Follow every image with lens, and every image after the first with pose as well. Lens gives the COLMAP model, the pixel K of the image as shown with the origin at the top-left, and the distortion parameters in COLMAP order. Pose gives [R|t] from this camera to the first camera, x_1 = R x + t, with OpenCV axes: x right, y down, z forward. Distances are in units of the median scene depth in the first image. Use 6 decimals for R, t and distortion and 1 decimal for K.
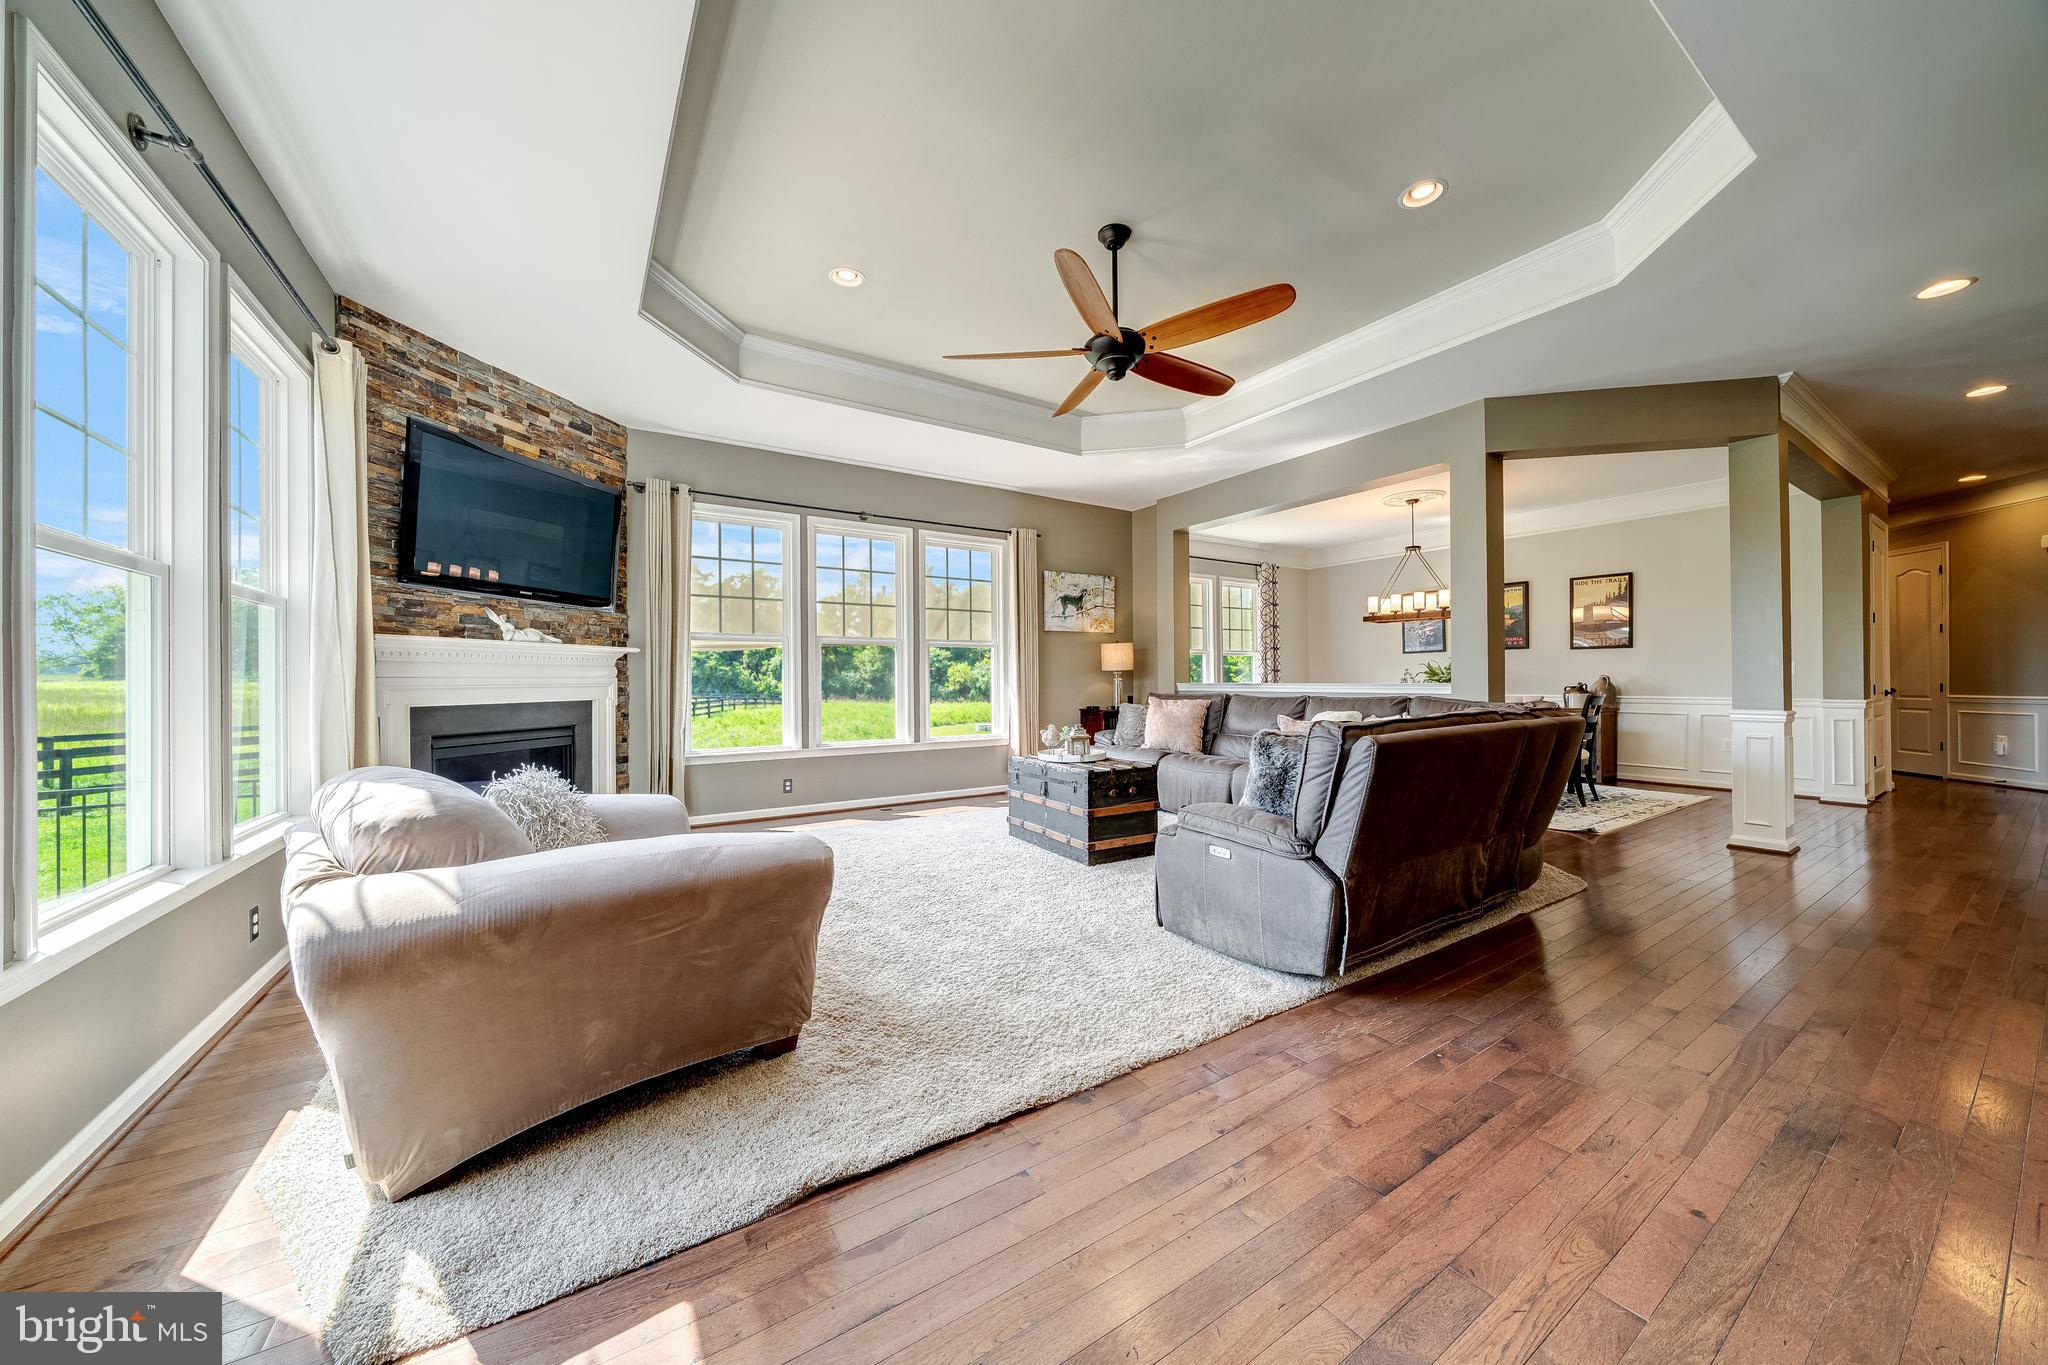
lens RADIAL K [[716.6, 0, 1023.3], [0, 716.6, 676.3], [0, 0, 1]] dist [-0.009979, 0.000325]
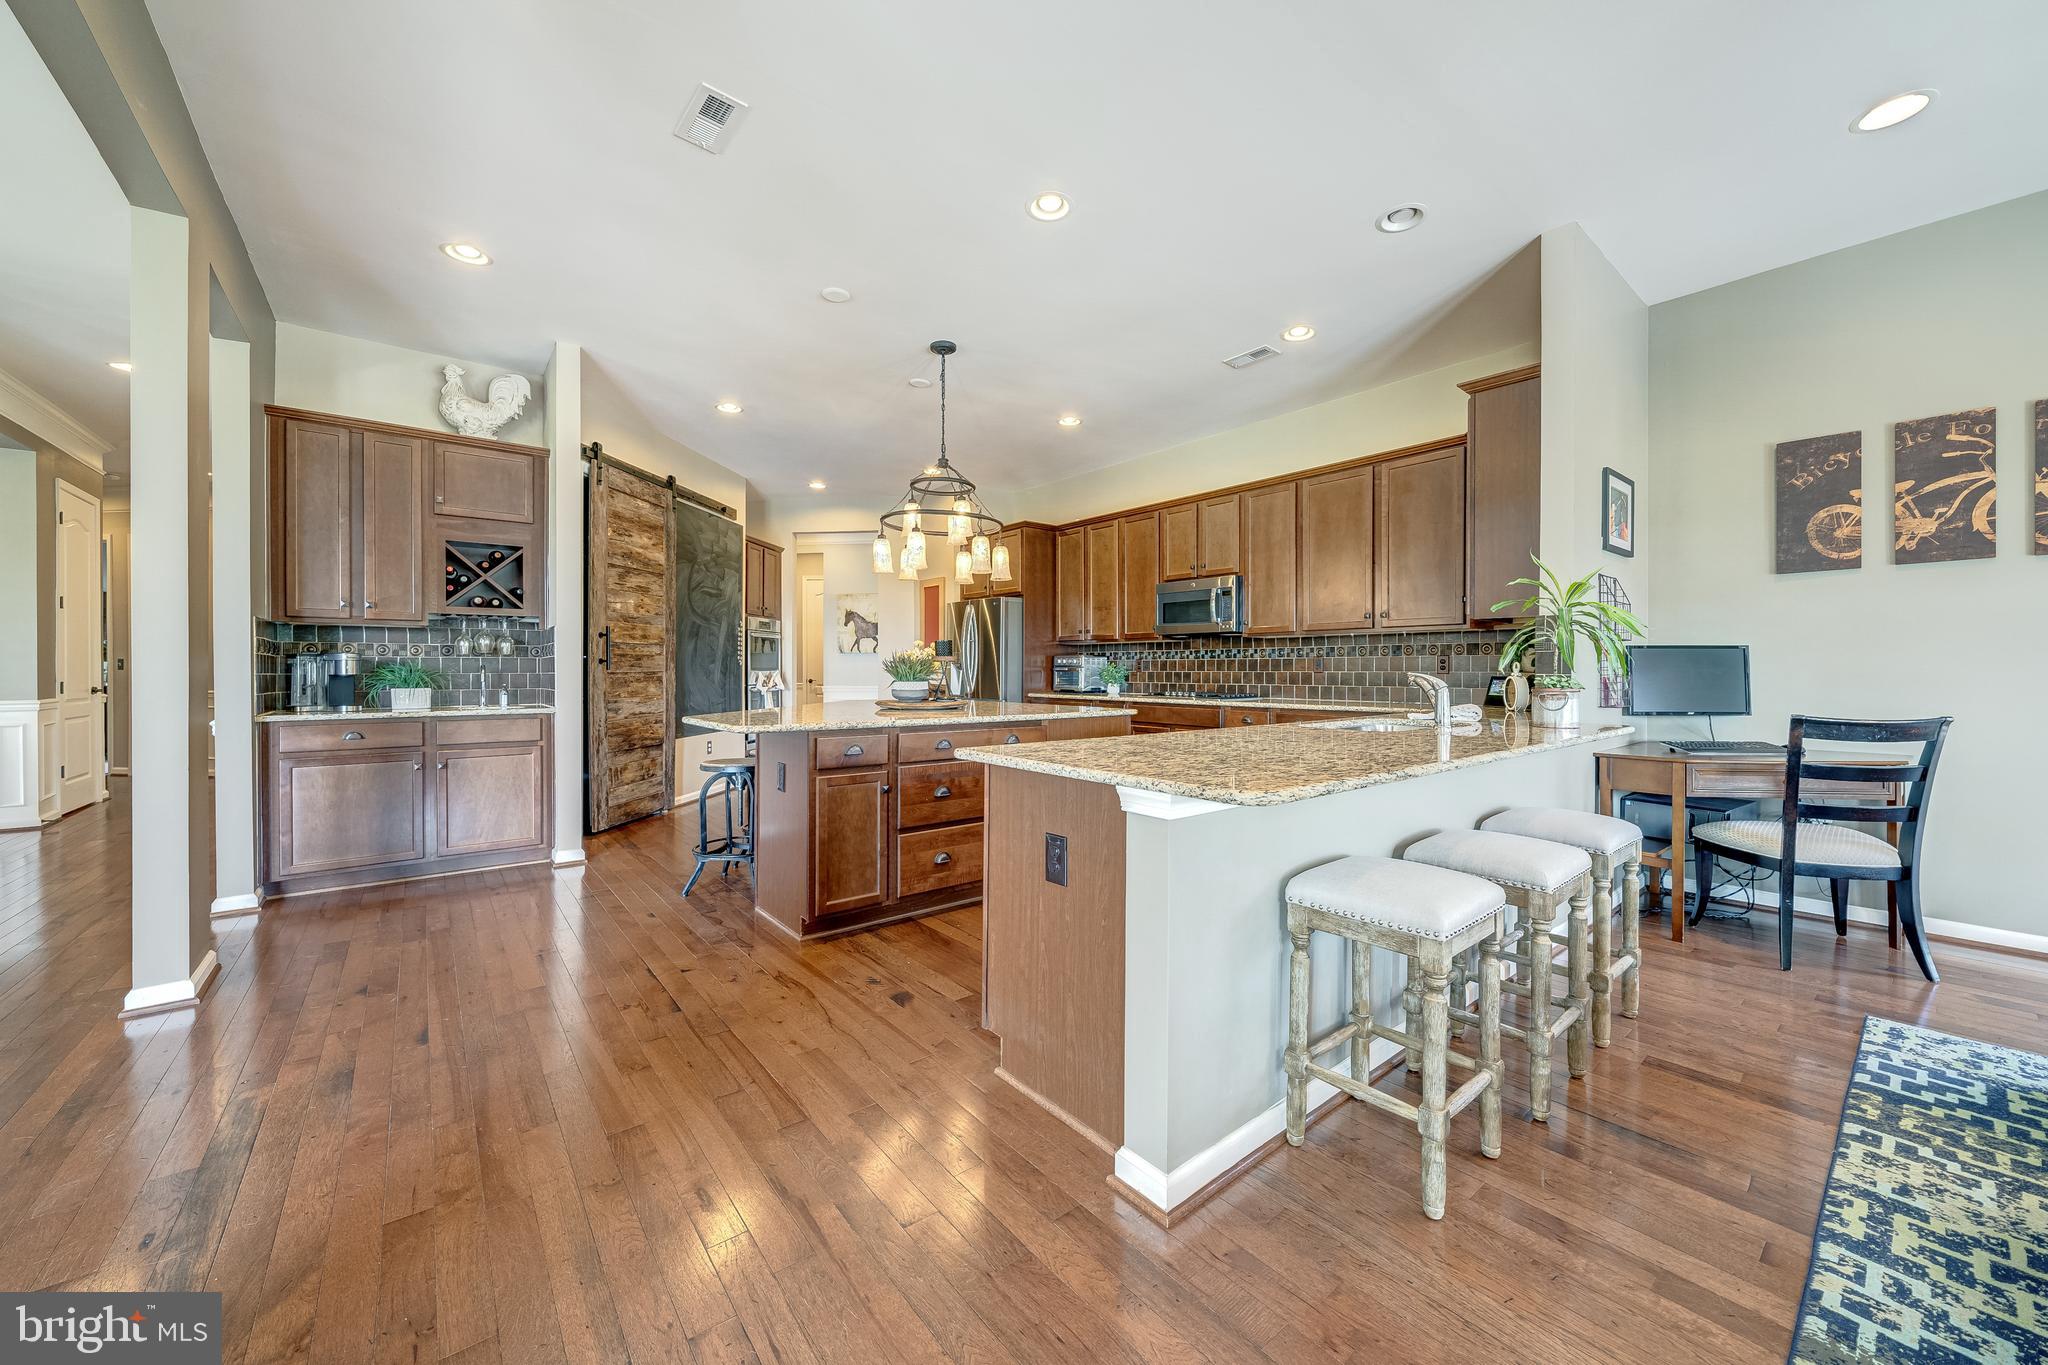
lens RADIAL K [[756.6, 0, 1015.3], [0, 756.6, 680.6], [0, 0, 1]] dist [0.000809, -0.002633]
pose [[-0.072619, -0.009040, 0.997319, 0.243799], [-0.007808, 0.999933, 0.008495, -0.005161], [-0.997329, -0.007171, -0.072684, -0.067503]]
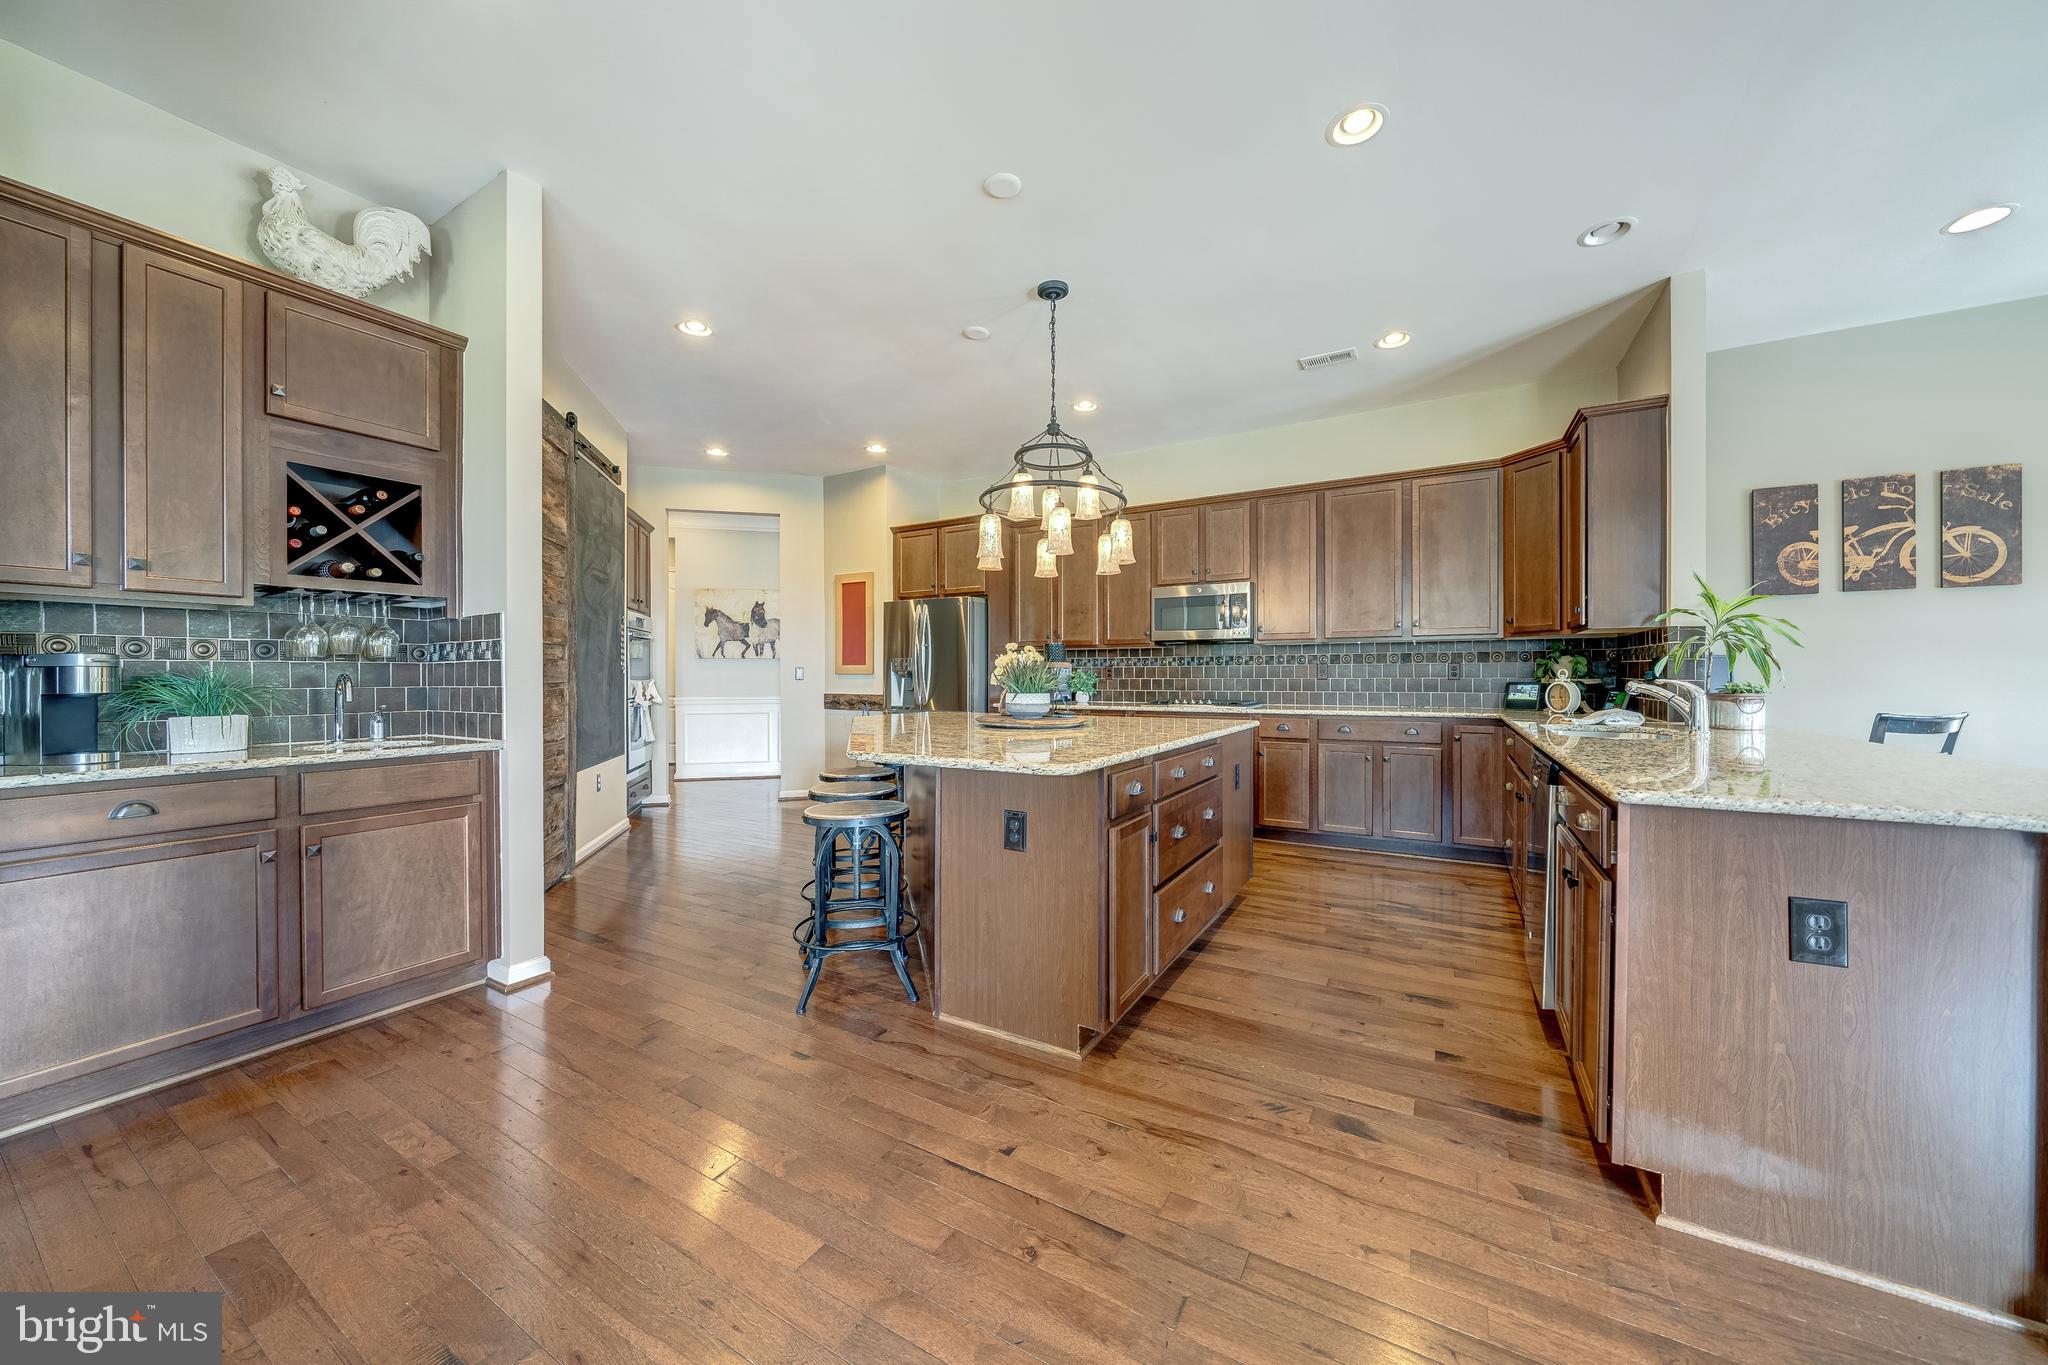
lens RADIAL K [[716.6, 0, 1016.0], [0, 716.6, 685.3], [0, 0, 1]] dist [-0.009979, 0.000325]
pose [[-0.426120, -0.005408, 0.904650, 0.468701], [-0.000043, 0.999982, 0.005958, -0.006339], [-0.904666, 0.002499, -0.426113, 0.217973]]
